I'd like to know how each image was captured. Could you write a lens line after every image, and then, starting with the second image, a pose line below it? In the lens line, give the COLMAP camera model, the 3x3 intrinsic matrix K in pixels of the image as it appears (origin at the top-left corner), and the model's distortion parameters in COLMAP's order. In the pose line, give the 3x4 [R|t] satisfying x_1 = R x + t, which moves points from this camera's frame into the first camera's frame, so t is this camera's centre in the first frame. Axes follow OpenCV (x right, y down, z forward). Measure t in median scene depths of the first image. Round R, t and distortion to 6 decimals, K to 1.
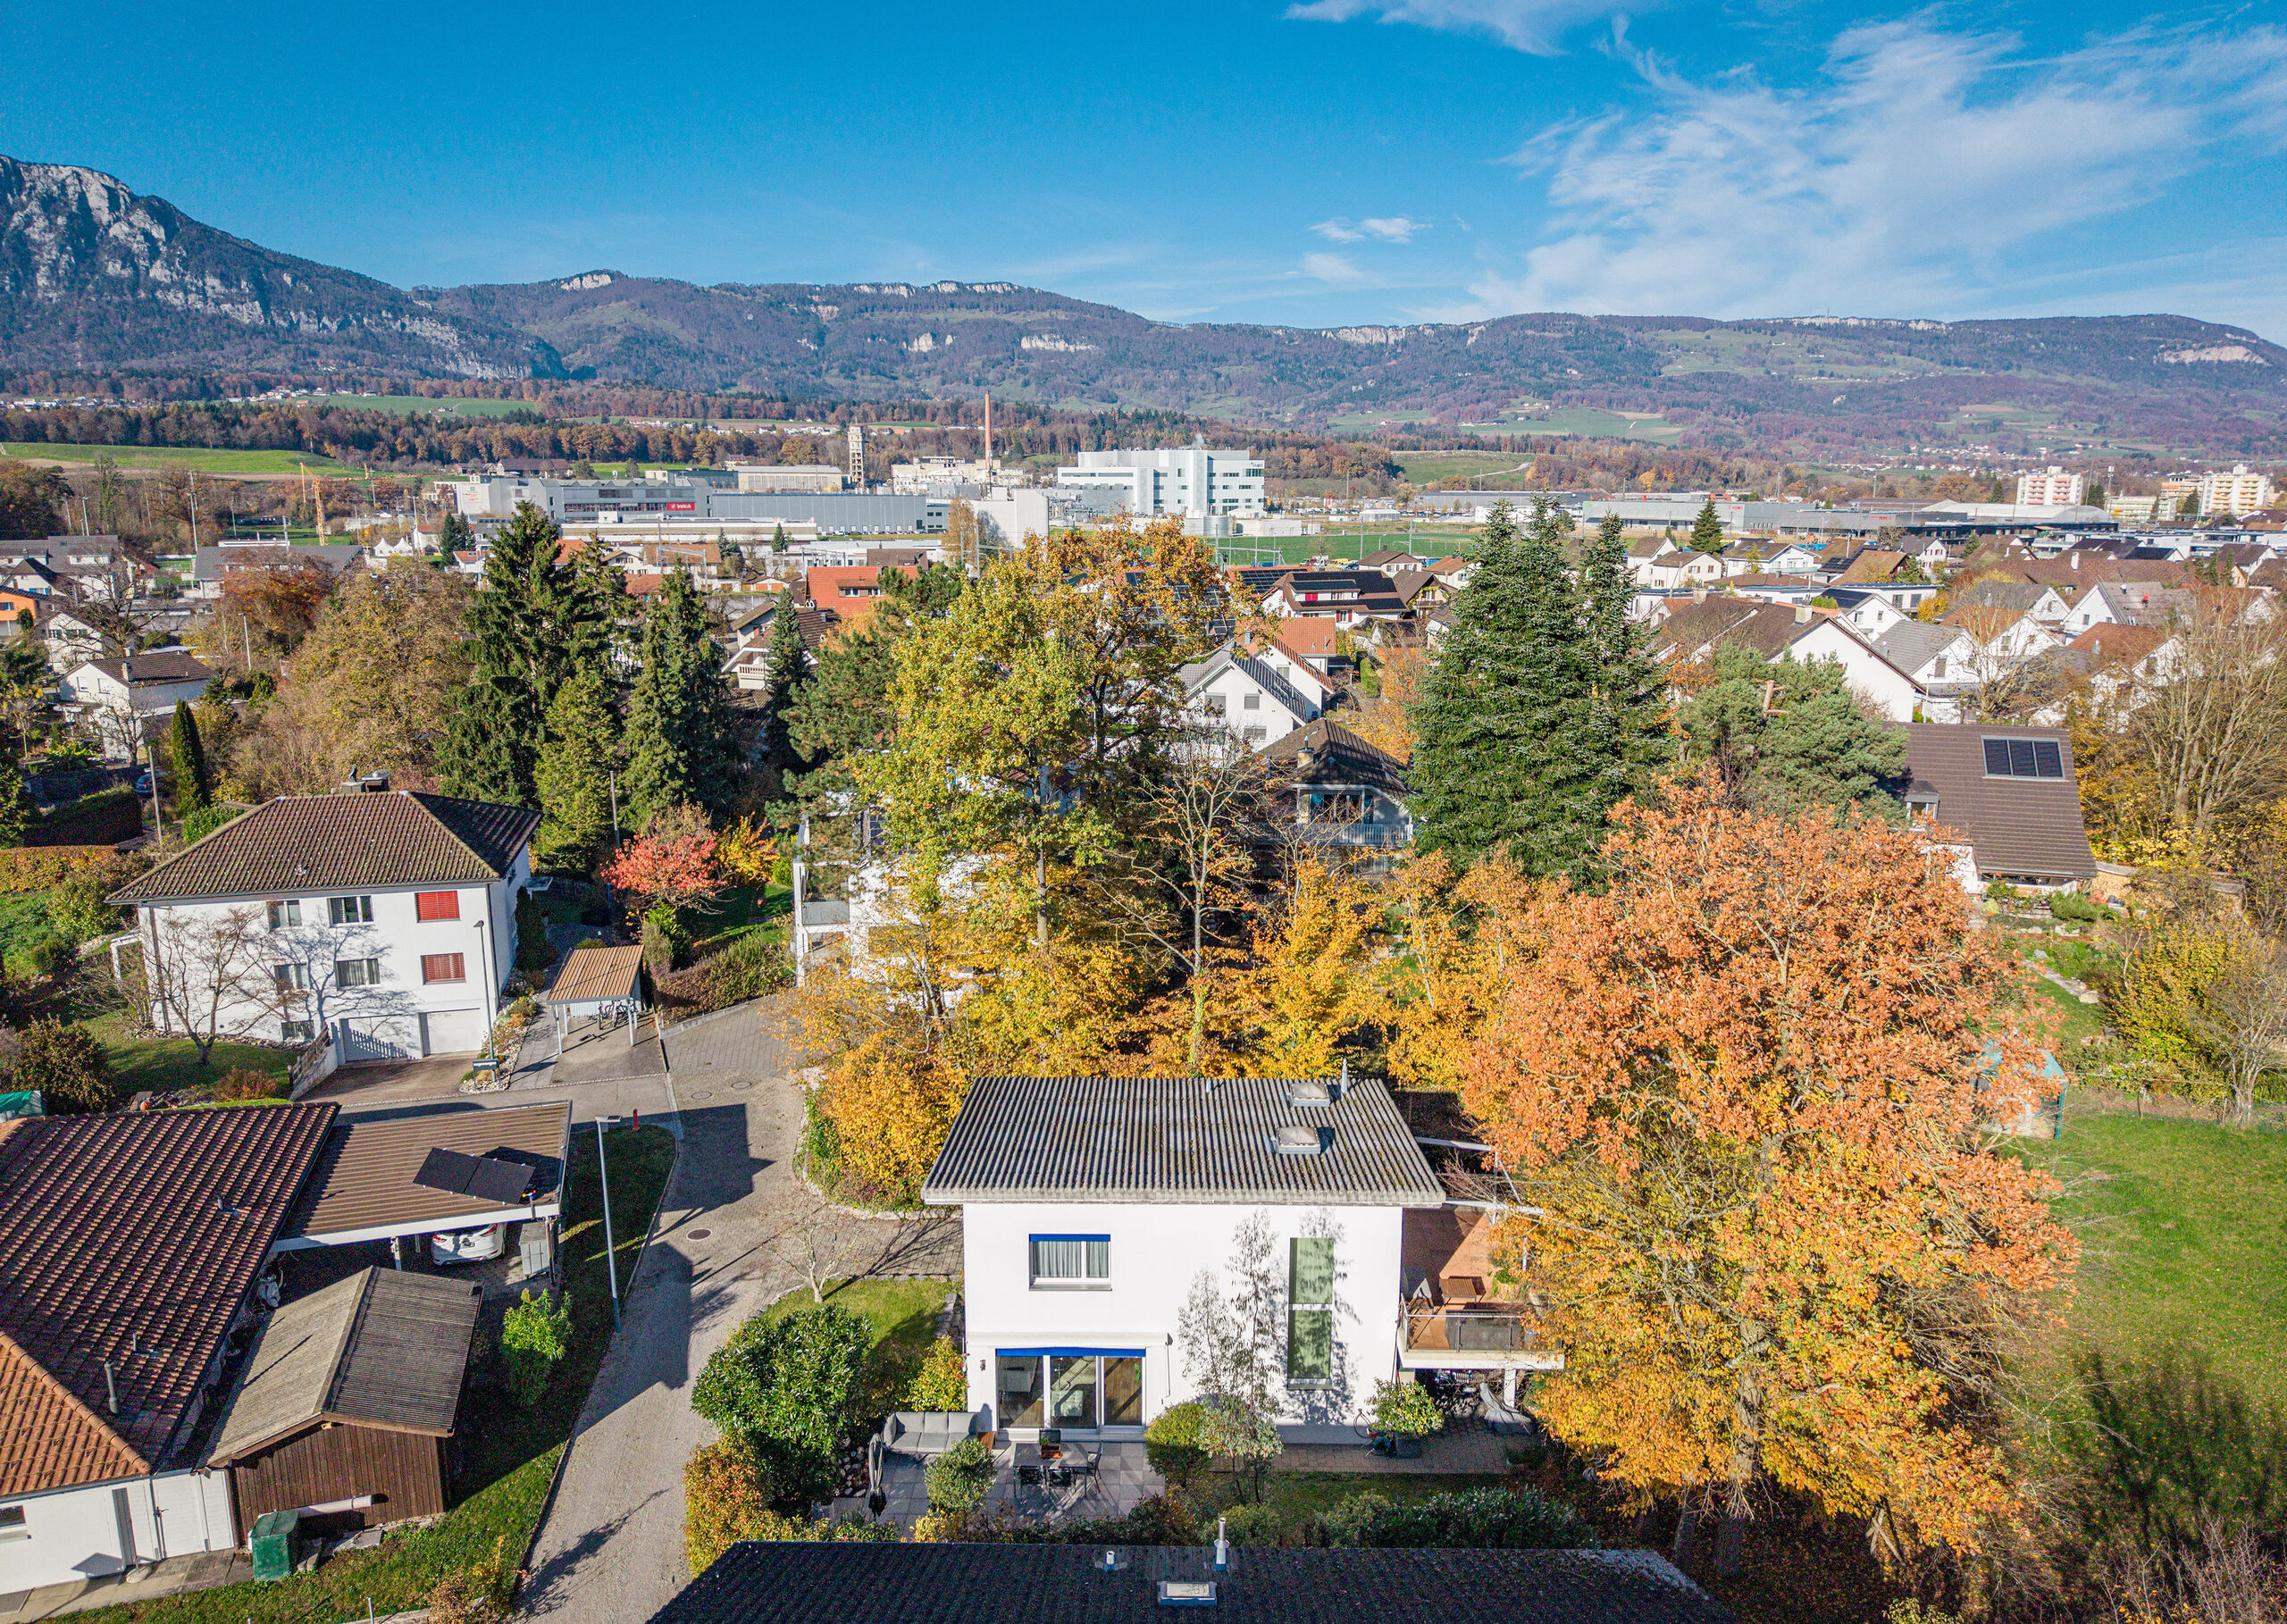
lens RADIAL K [[1511.8, 0, 1152.5], [0, 1511.8, 805.2], [0, 0, 1]] dist [0.018580, -0.013188]
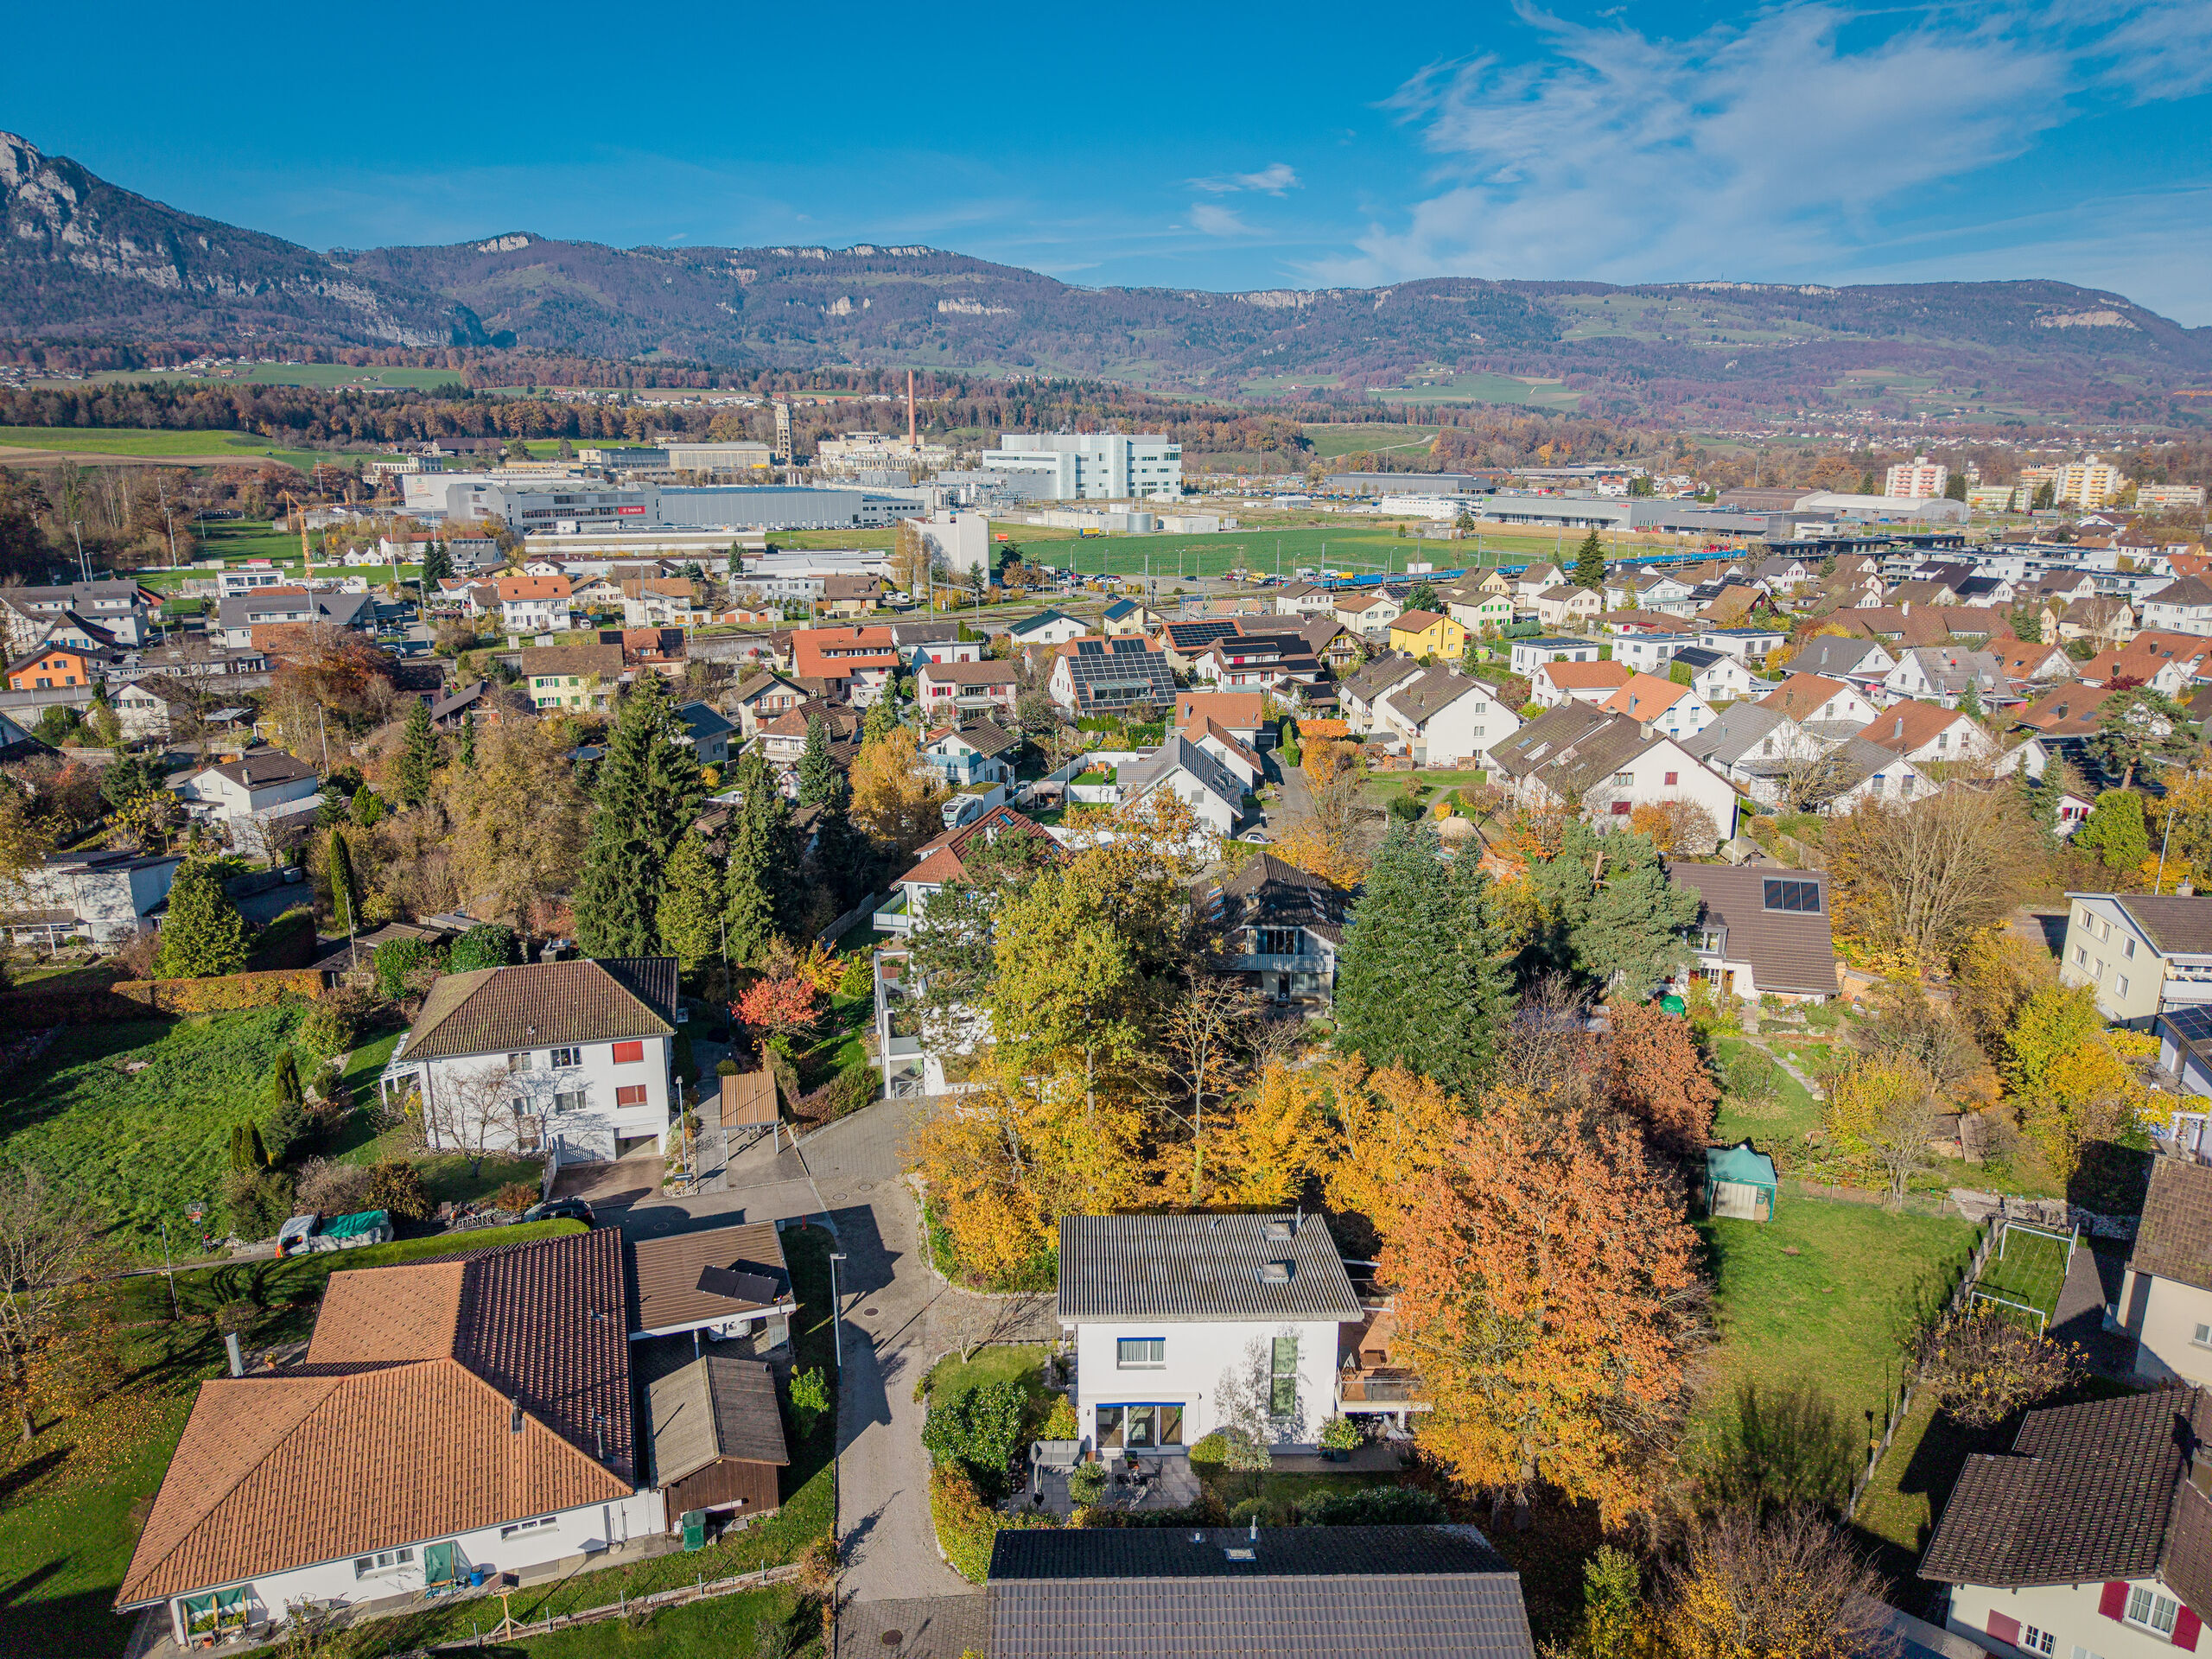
lens RADIAL K [[1491.6, 0, 1108.9], [0, 1491.6, 817.1], [0, 0, 1]] dist [0.023174, -0.017558]
pose [[0.999520, -0.008262, 0.029864, -0.047180], [0.006715, 0.998650, 0.051516, -0.132125], [-0.030249, -0.051290, 0.998226, -0.218685]]
